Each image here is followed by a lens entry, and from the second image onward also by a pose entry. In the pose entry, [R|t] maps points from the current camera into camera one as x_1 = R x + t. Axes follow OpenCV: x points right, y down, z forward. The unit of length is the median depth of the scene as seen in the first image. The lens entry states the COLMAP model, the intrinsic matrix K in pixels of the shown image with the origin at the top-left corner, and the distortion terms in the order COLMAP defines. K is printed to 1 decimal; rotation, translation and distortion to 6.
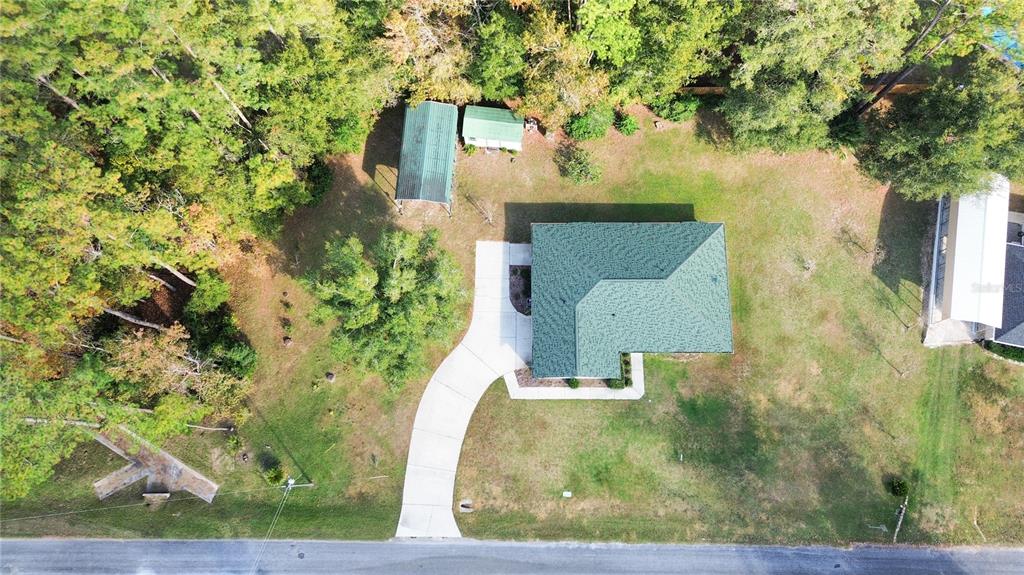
lens RADIAL K [[724.5, 0, 512.0], [0, 724.5, 287.5], [0, 0, 1]] dist [0.066322, -0.059519]
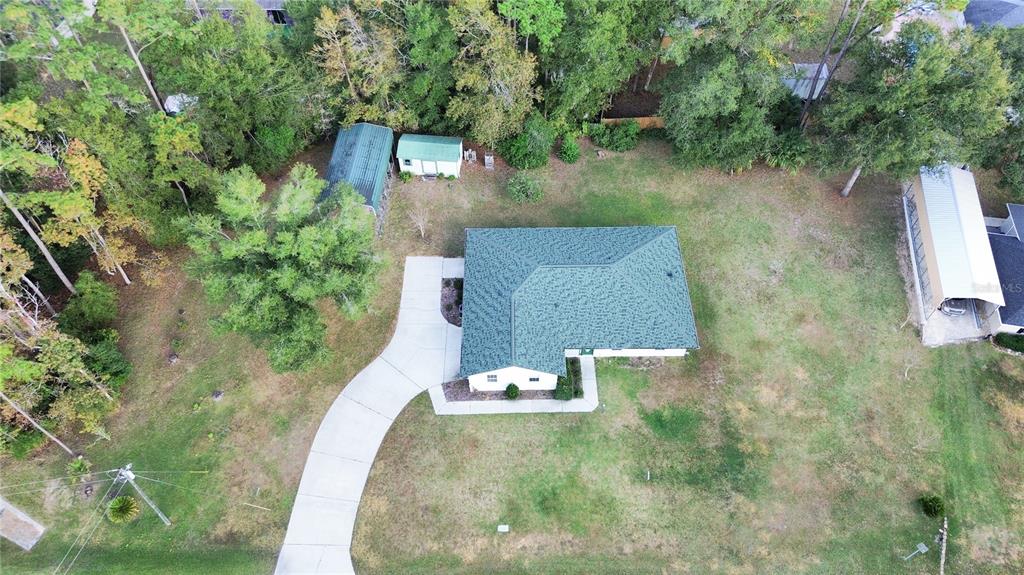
lens RADIAL K [[724.5, 0, 512.0], [0, 724.5, 287.5], [0, 0, 1]] dist [0.066322, -0.059519]
pose [[0.999940, -0.007392, 0.008042, 0.079387], [0.009987, 0.916956, -0.398864, 0.352156], [-0.004426, 0.398920, 0.916975, 0.197546]]
